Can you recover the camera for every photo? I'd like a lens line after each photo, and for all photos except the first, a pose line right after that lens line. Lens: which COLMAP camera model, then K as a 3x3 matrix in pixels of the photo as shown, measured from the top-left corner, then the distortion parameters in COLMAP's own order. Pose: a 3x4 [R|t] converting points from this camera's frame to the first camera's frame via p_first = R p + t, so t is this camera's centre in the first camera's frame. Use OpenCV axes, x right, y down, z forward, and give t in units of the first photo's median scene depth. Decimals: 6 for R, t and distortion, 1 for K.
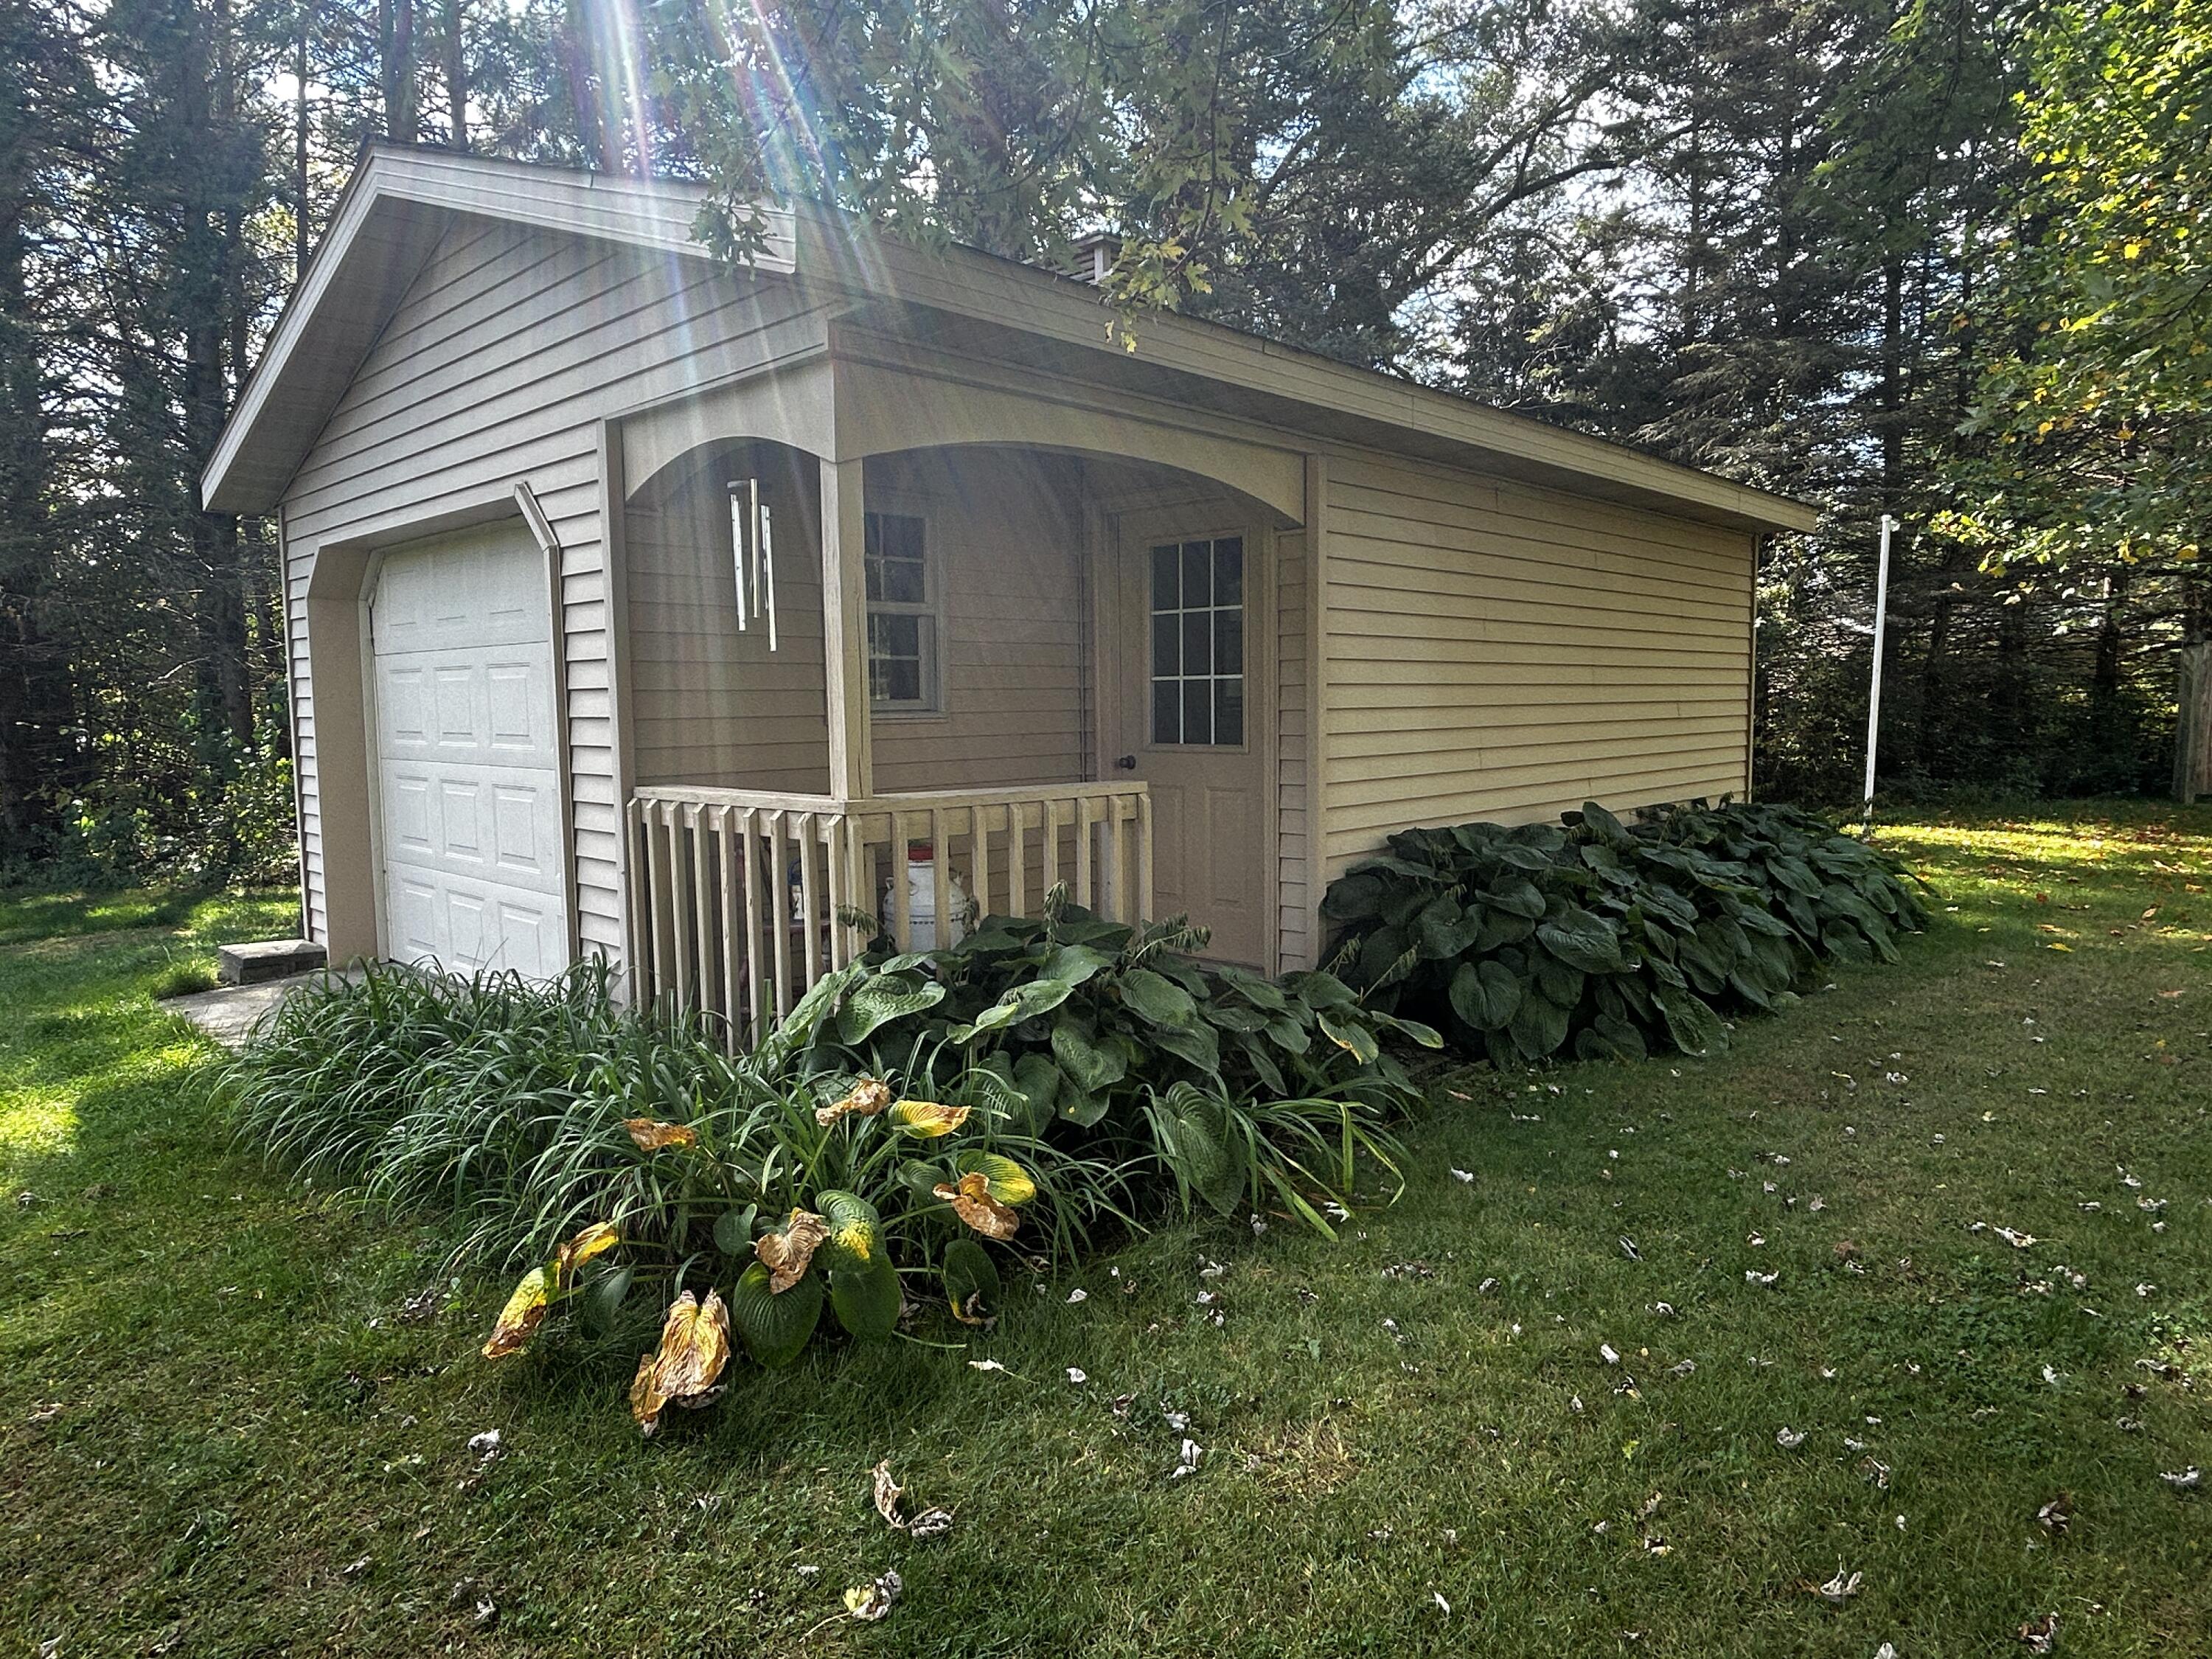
lens RADIAL K [[1340.8, 0, 1104.9], [0, 1340.8, 833.3], [0, 0, 1]] dist [0.001262, 0.000271]
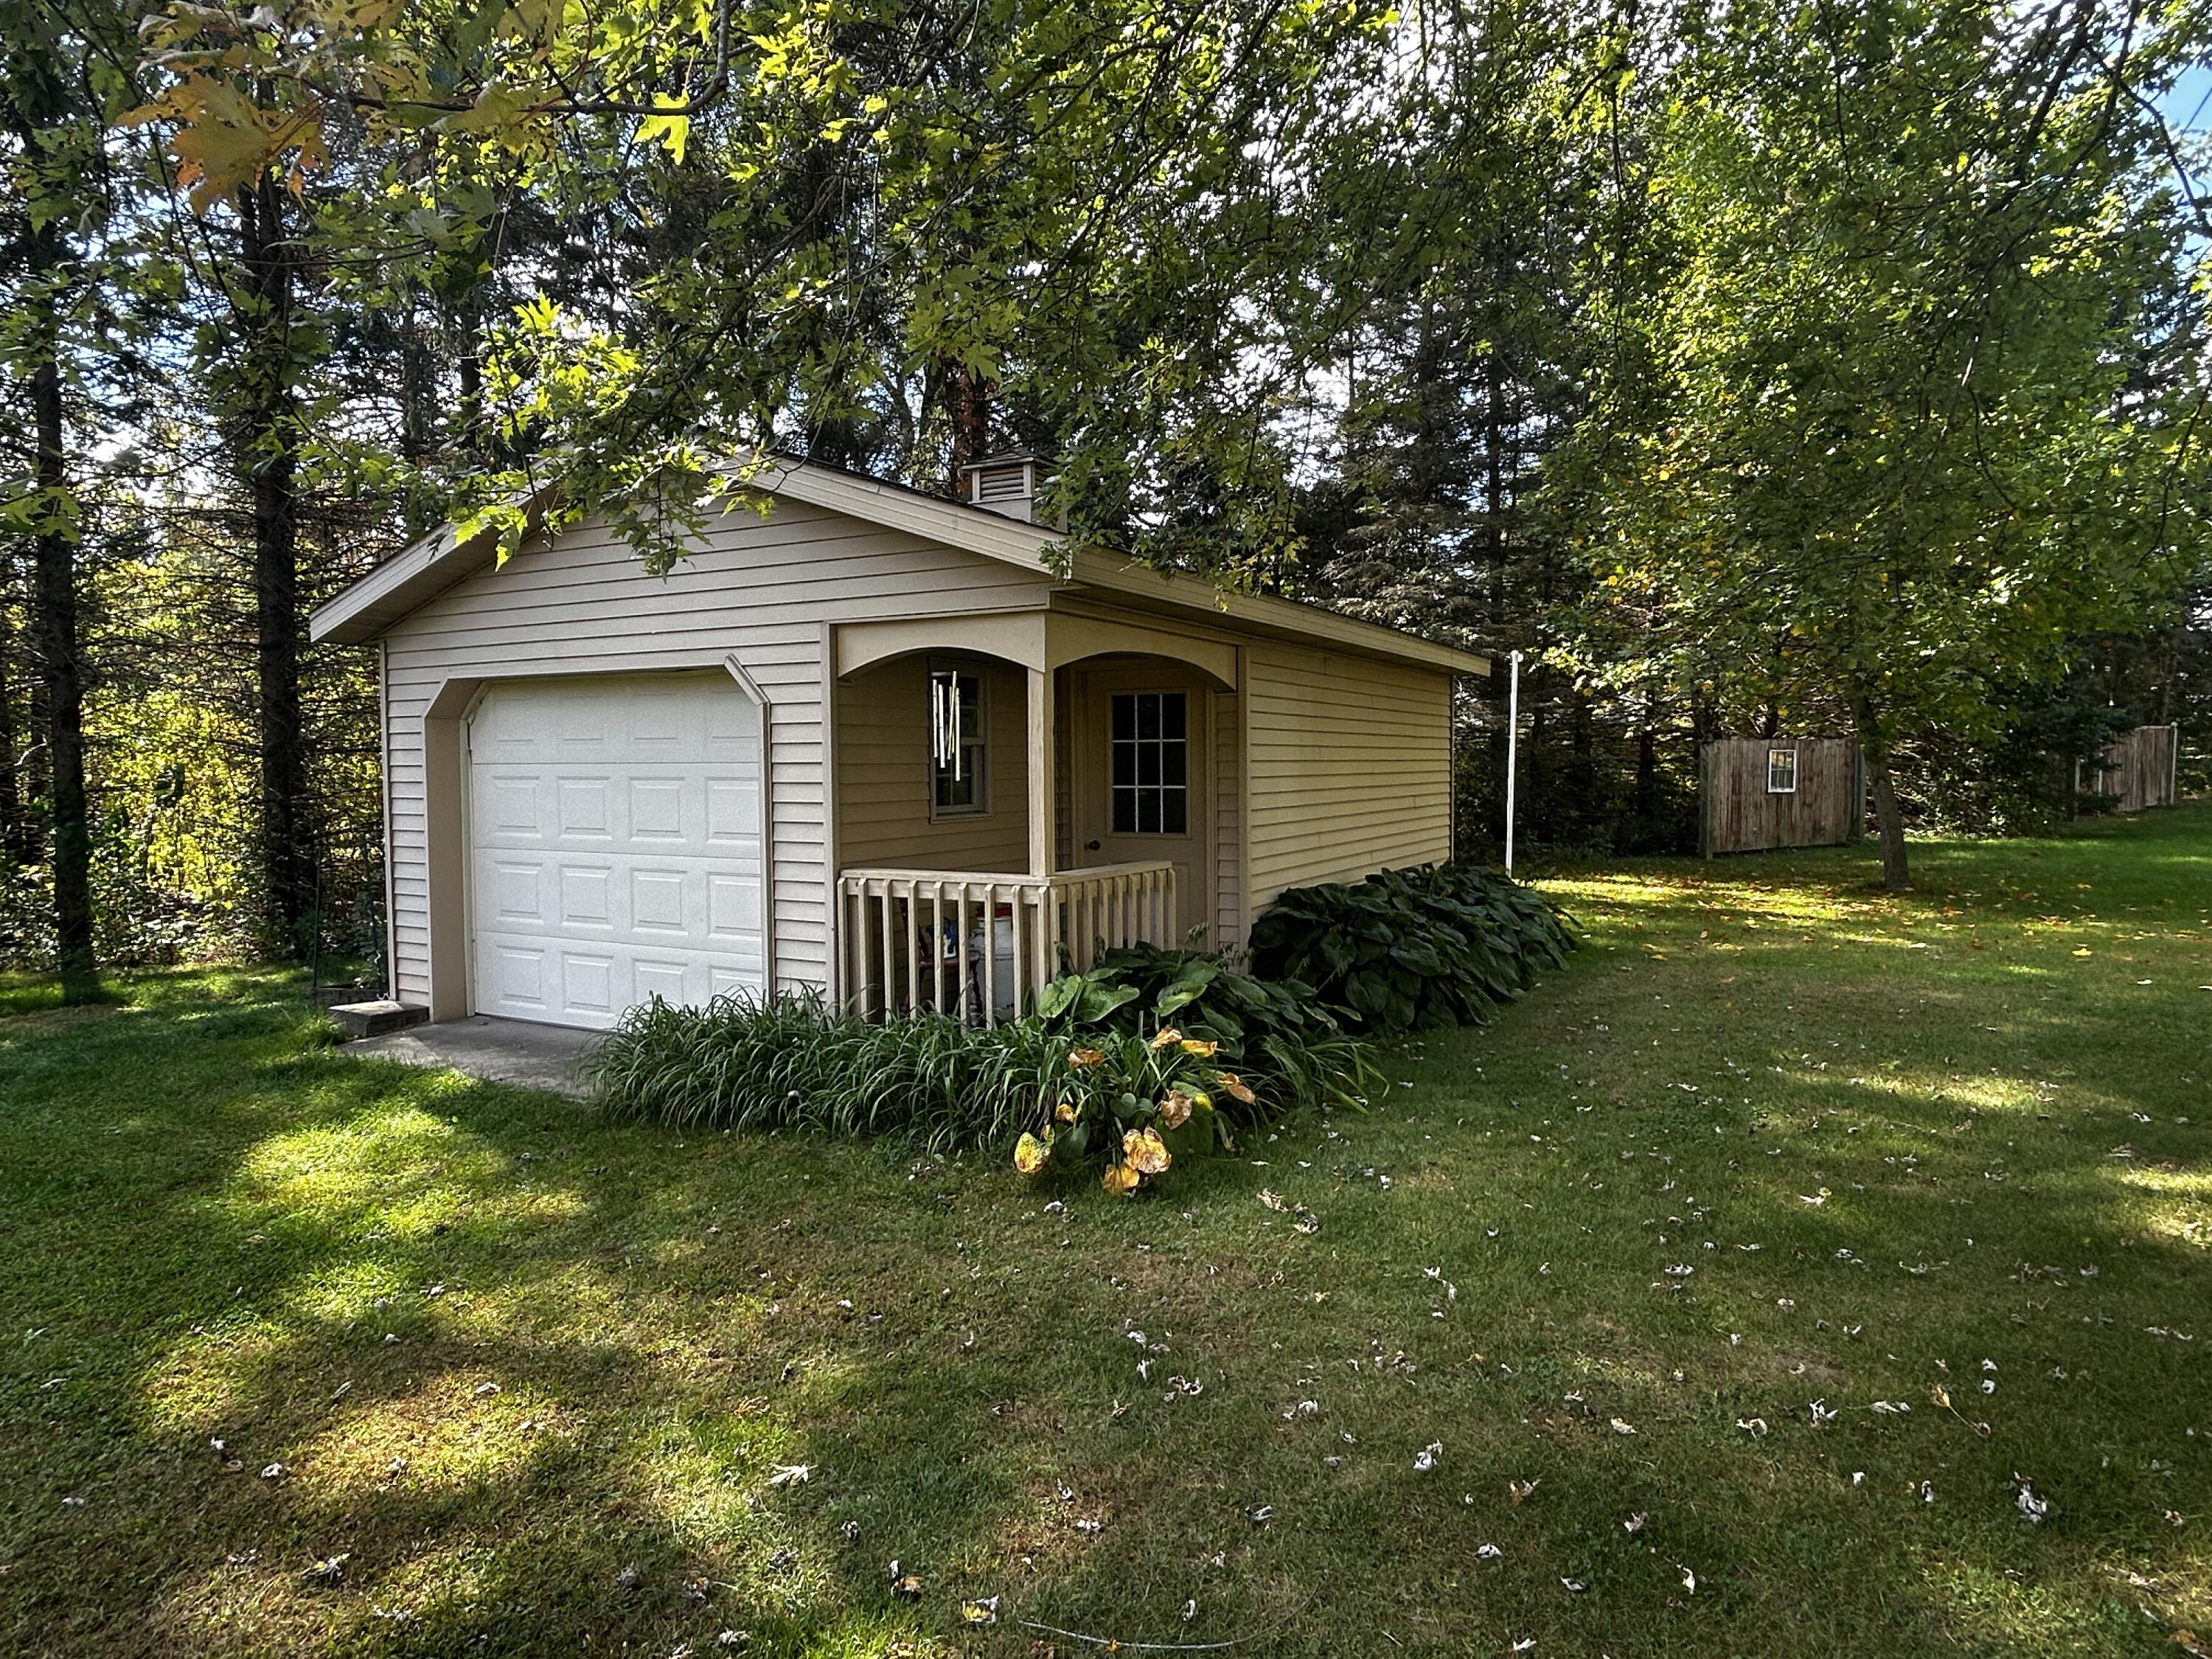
lens RADIAL K [[1300.3, 0, 1108.2], [0, 1300.3, 829.0], [0, 0, 1]] dist [0.002856, 0.000133]
pose [[0.967154, -0.007956, 0.254065, -0.370020], [0.020960, 0.998602, -0.048515, -0.003588], [-0.253324, 0.052247, 0.965970, -0.385146]]
